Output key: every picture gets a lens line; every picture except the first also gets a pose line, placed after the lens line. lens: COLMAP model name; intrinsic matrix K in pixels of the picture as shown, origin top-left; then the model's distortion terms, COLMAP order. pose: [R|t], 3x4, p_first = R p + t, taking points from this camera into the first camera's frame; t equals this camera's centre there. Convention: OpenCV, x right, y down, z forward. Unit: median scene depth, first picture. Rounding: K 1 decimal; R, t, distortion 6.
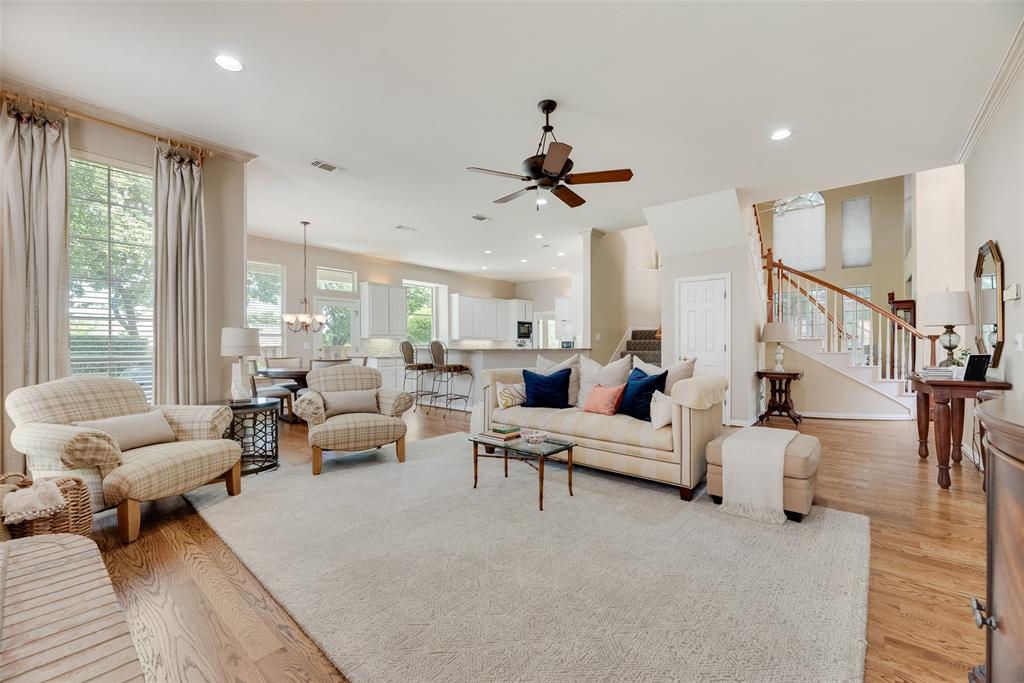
lens RADIAL K [[417.6, 0, 514.0], [0, 417.6, 345.1], [0, 0, 1]] dist [0.000122, 0.000073]
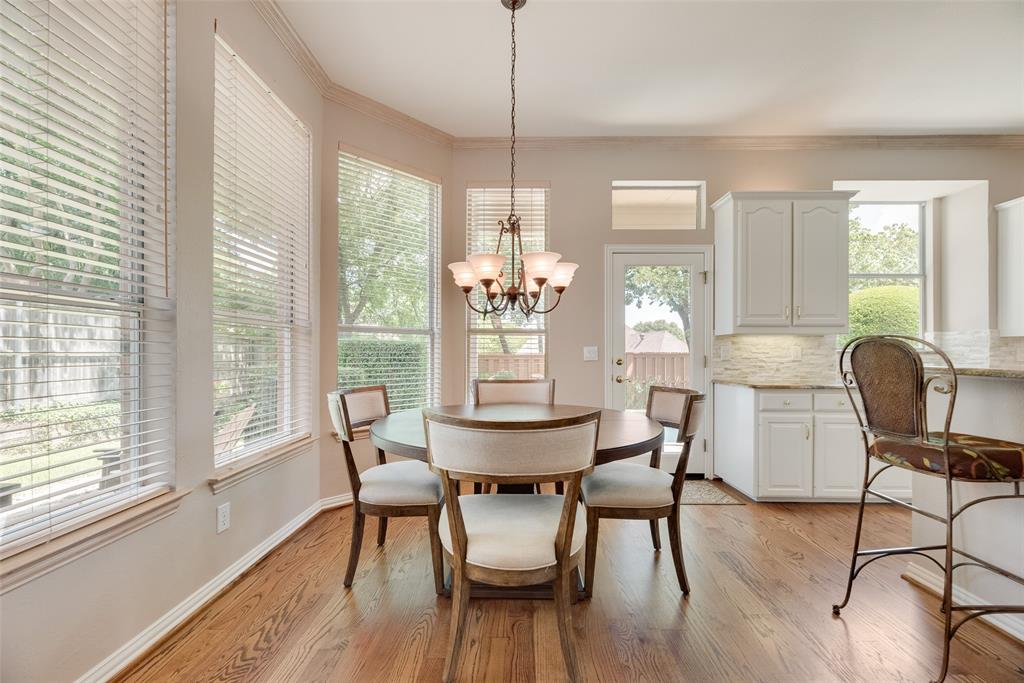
lens RADIAL K [[417.6, 0, 514.0], [0, 417.6, 345.1], [0, 0, 1]] dist [0.000122, 0.000073]
pose [[0.631617, -0.007082, -0.775248, -0.170725], [-0.002338, 0.999936, -0.011039, -0.001507], [0.775277, 0.008786, 0.631560, 0.582682]]
